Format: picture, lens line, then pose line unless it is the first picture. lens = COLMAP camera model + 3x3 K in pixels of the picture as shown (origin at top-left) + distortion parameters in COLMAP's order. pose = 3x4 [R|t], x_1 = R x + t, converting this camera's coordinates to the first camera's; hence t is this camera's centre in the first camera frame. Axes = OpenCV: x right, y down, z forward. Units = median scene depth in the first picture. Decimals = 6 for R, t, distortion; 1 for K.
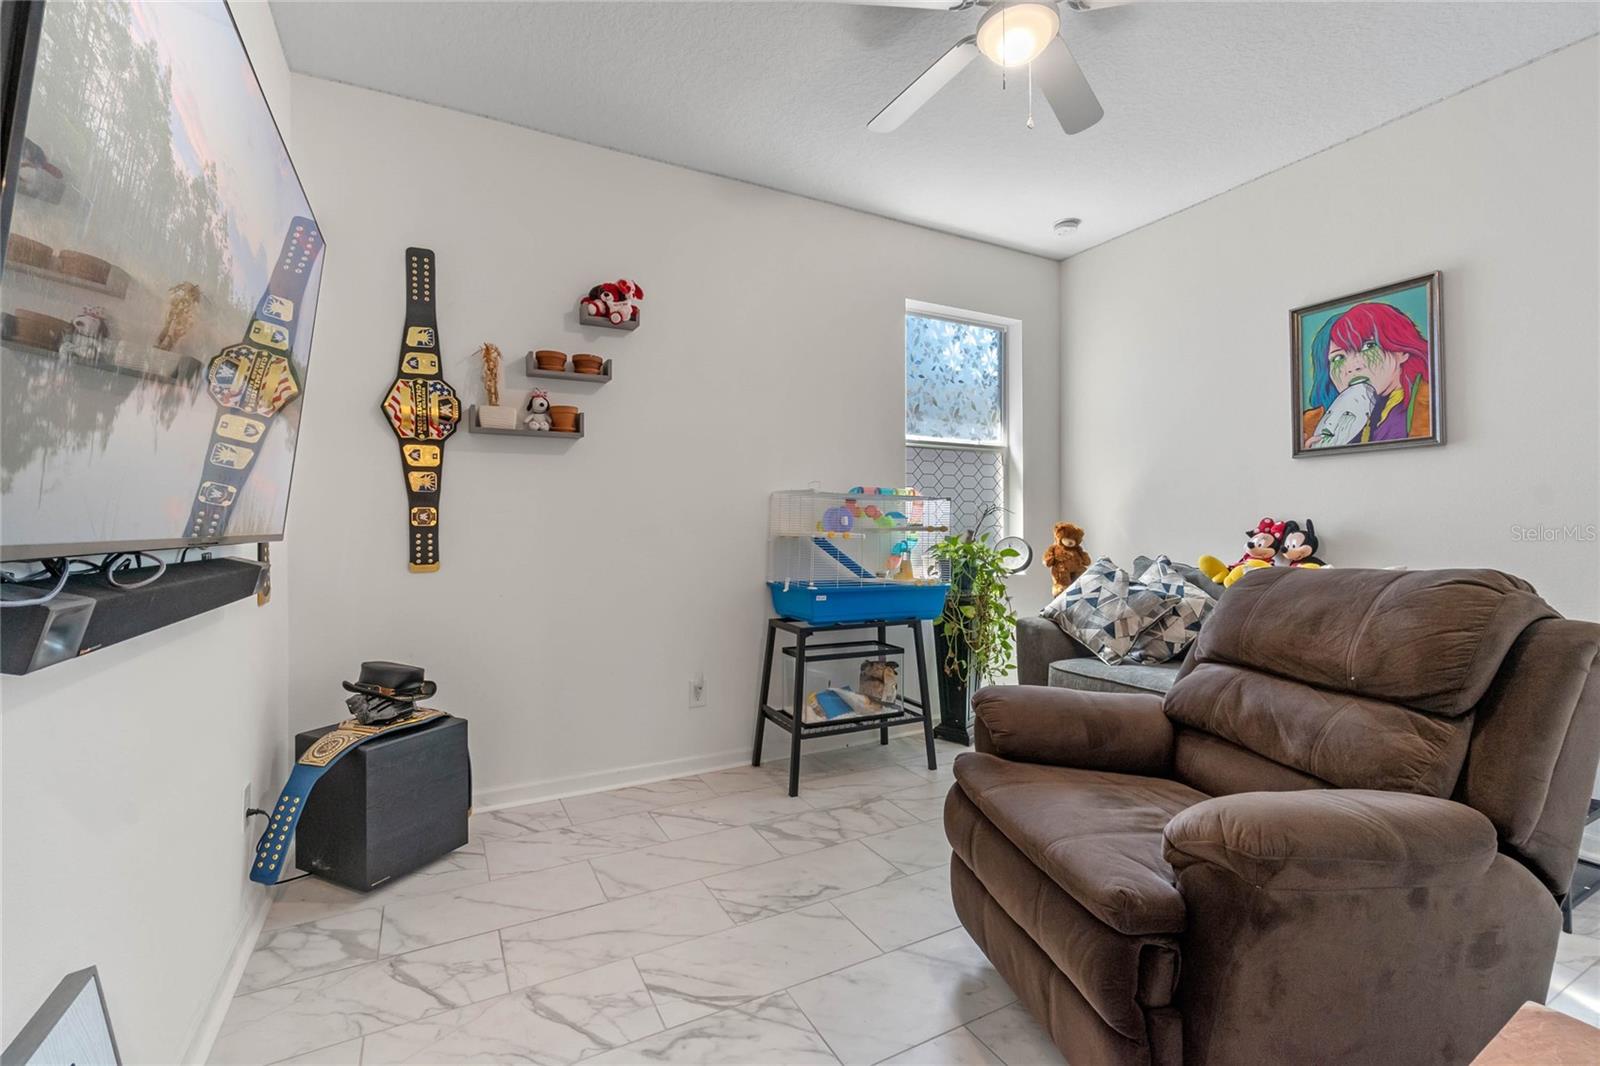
lens RADIAL K [[695.6, 0, 794.6], [0, 695.6, 530.8], [0, 0, 1]] dist [-0.003143, 0.000912]
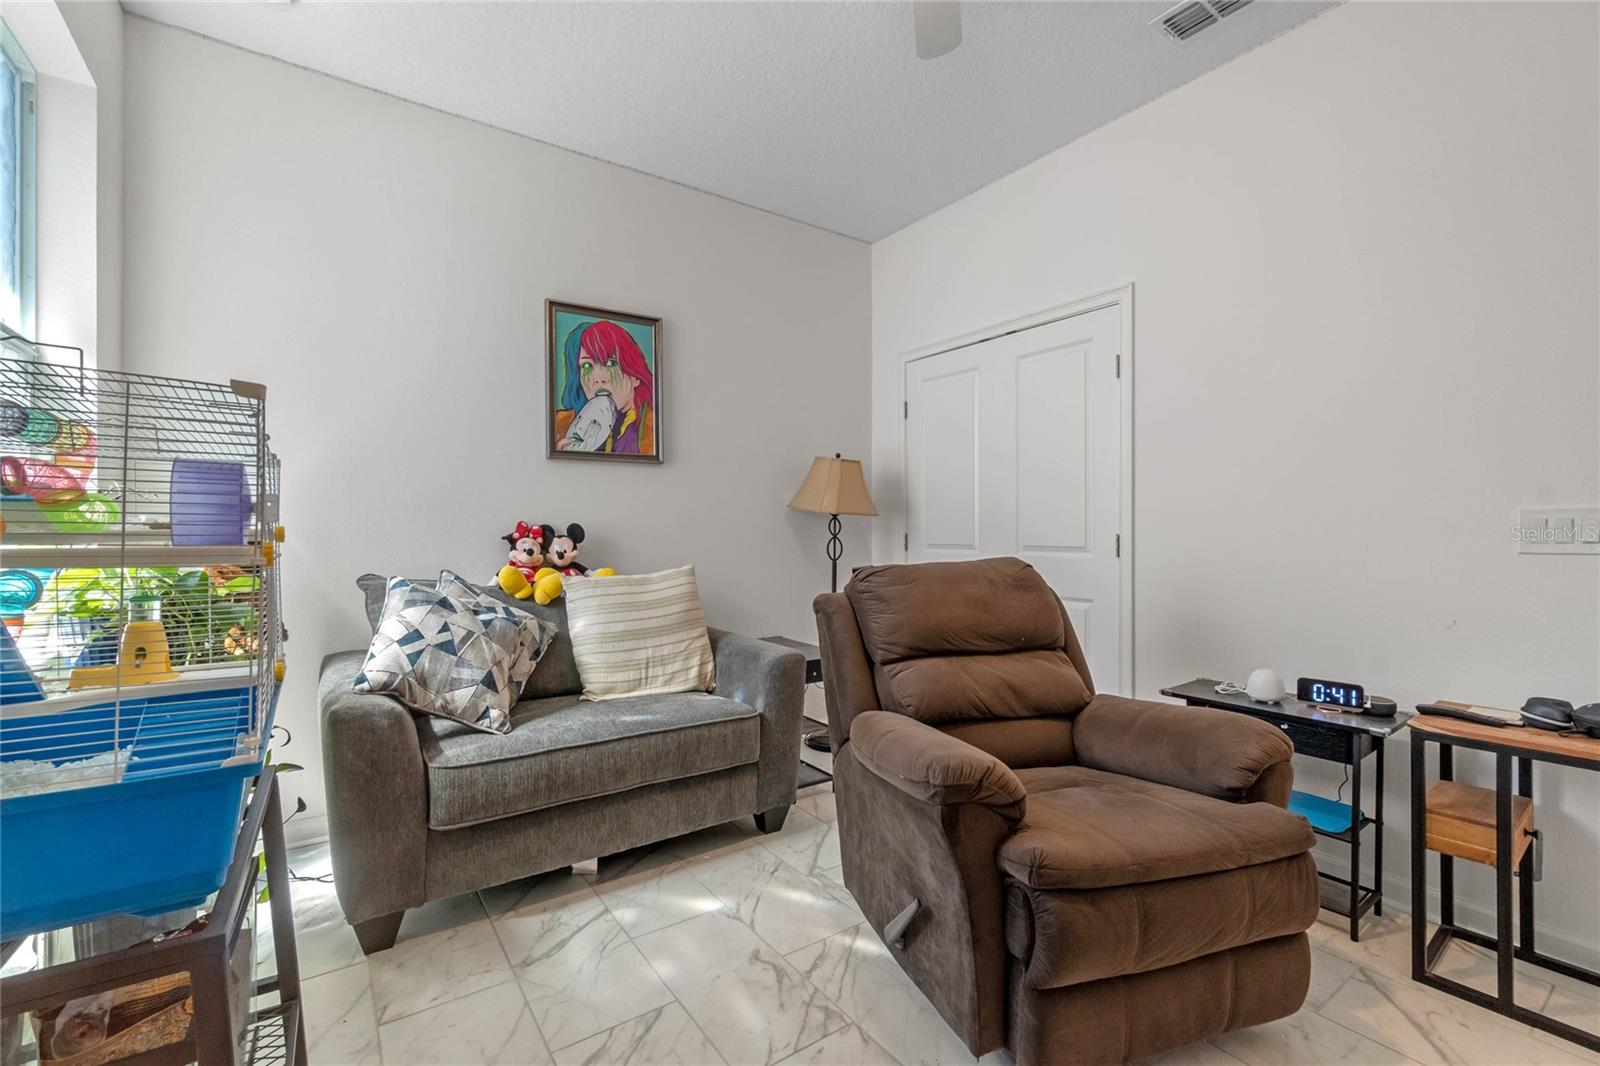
lens RADIAL K [[695.6, 0, 794.6], [0, 695.6, 530.8], [0, 0, 1]] dist [-0.003143, 0.000912]
pose [[-0.098909, 0.000855, 0.995096, -0.260313], [-0.001117, 0.999999, -0.000970, -0.006065], [-0.995096, -0.001208, -0.098908, 0.798707]]
